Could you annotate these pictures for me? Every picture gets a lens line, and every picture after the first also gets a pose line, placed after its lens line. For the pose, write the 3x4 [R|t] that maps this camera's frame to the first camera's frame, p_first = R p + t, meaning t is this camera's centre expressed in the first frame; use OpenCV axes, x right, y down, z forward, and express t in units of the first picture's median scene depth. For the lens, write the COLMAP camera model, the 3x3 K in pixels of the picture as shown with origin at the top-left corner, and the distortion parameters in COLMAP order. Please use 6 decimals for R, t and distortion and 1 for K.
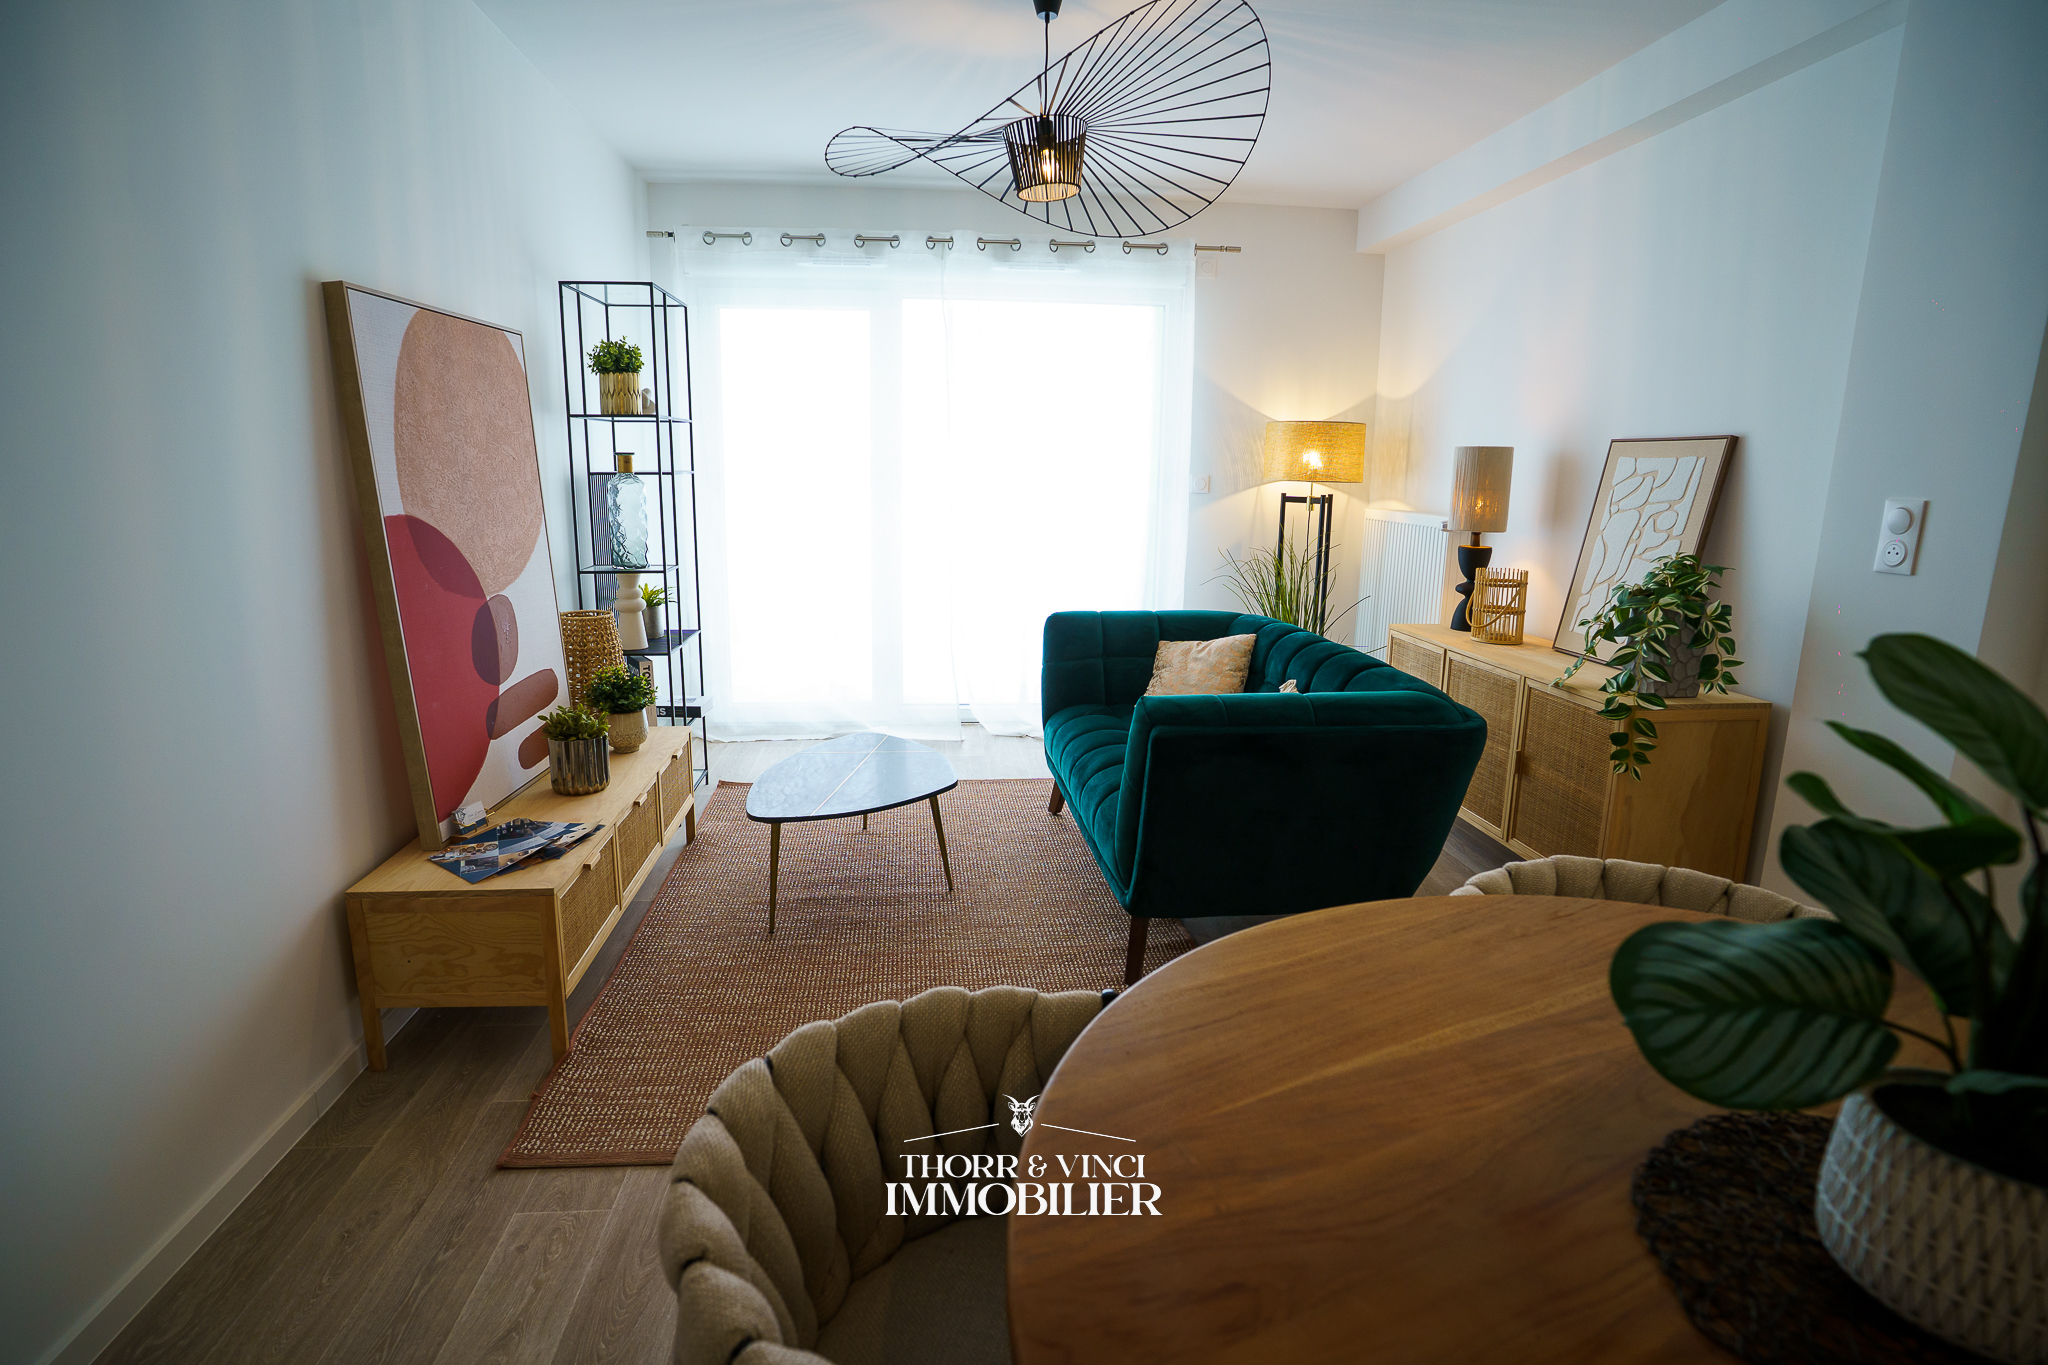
lens RADIAL K [[1034.6, 0, 991.5], [0, 1034.6, 683.5], [0, 0, 1]] dist [-0.080345, 0.037612]
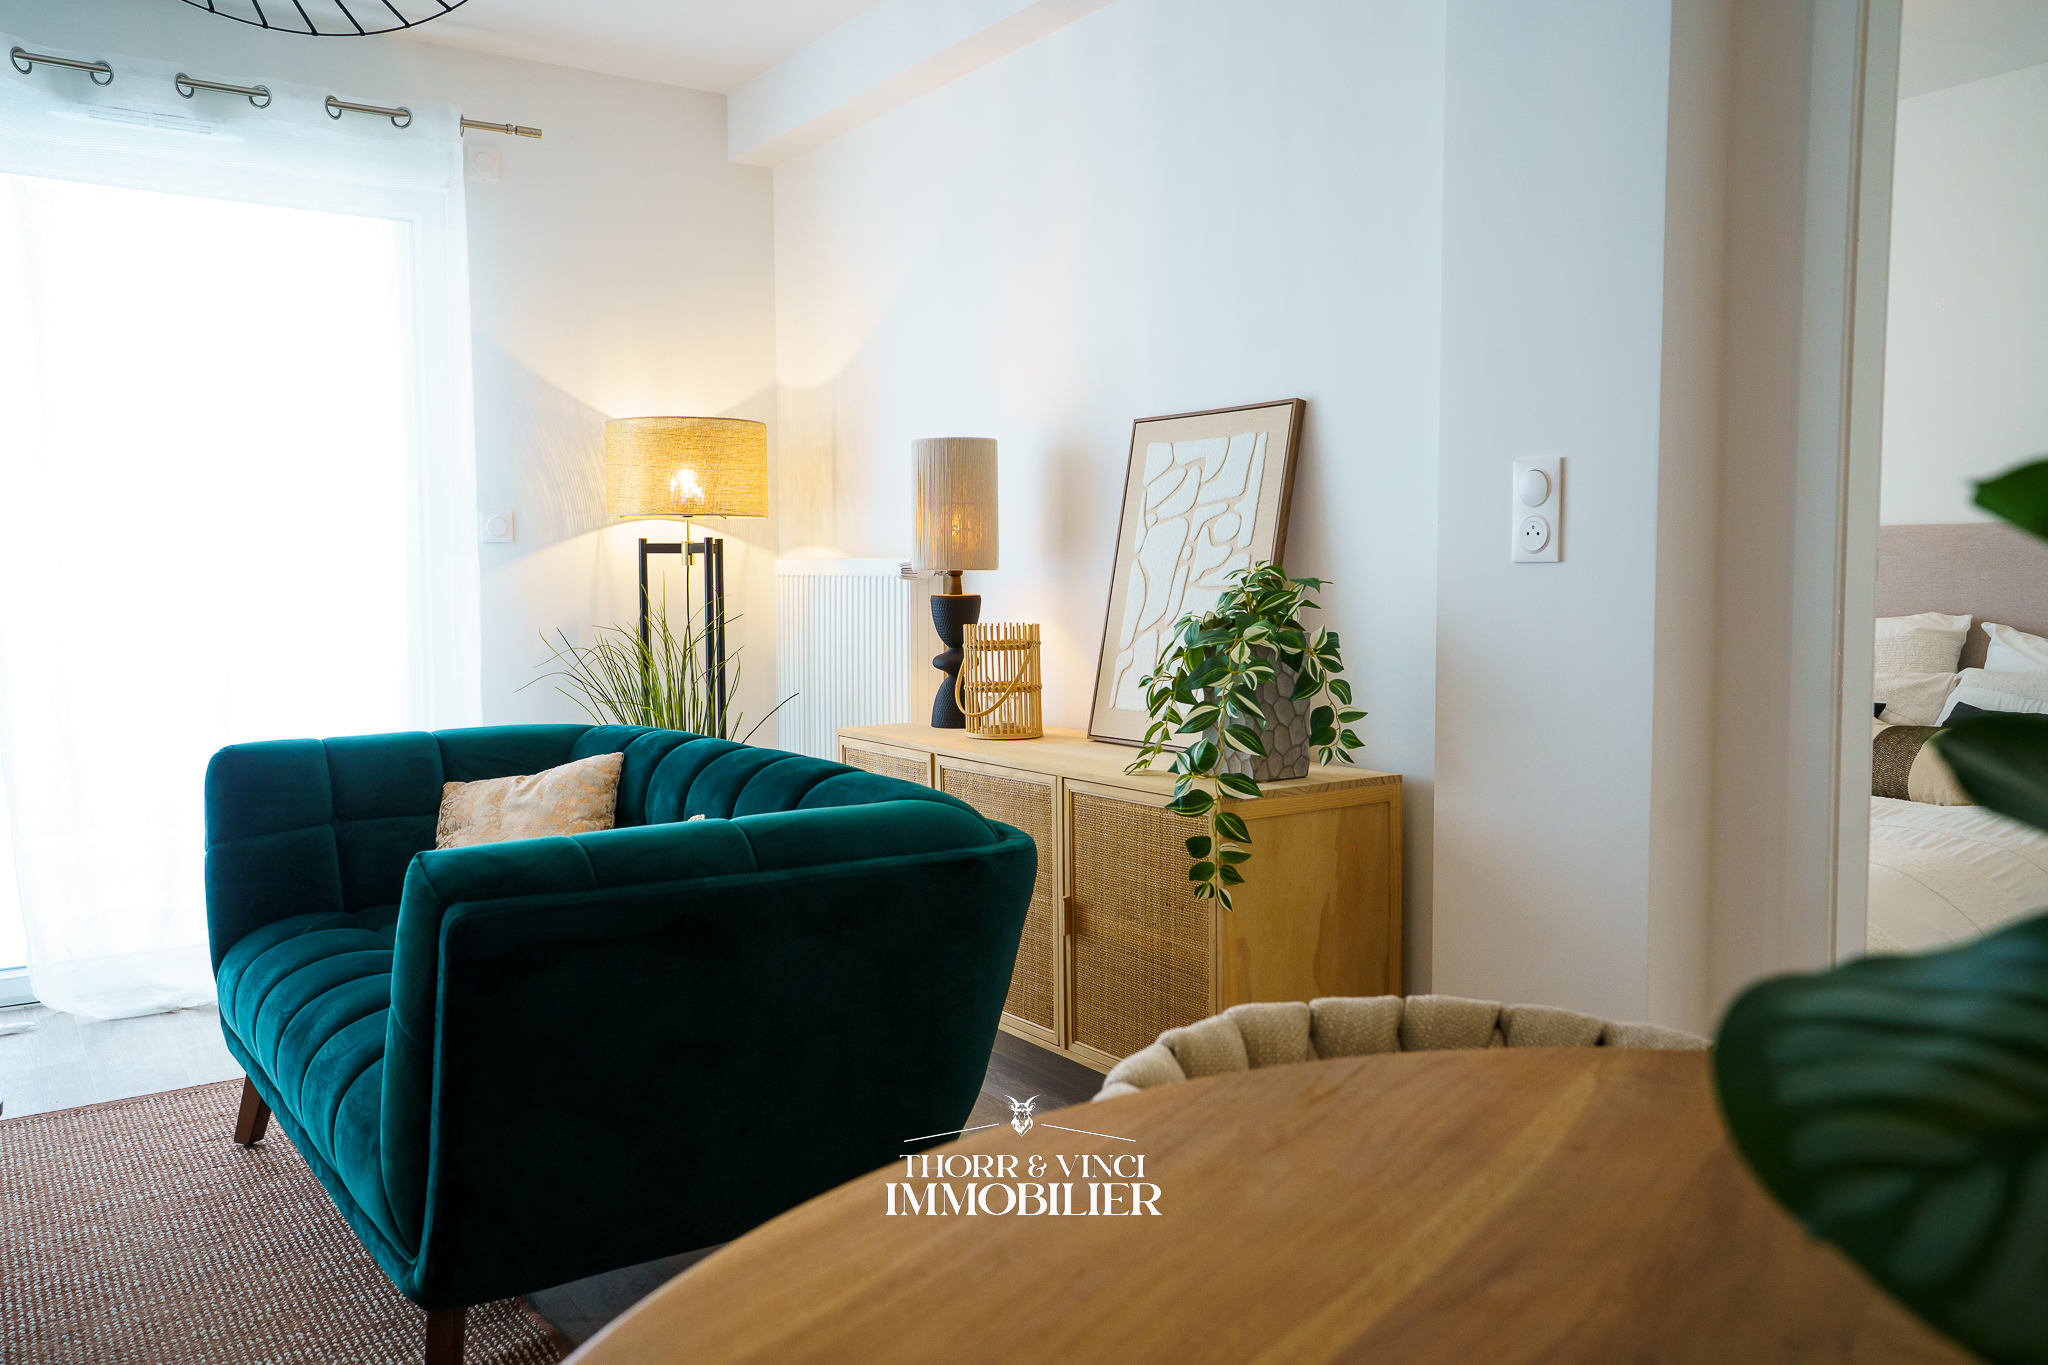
lens RADIAL K [[1625.7, 0, 1024.0], [0, 1625.7, 682.5], [0, 0, 1]] dist [-0.025628, 0.098414]
pose [[0.871293, -0.047211, 0.488488, 0.016644], [0.111727, 0.988306, -0.103766, 0.036087], [-0.477877, 0.144988, 0.866379, 0.128545]]
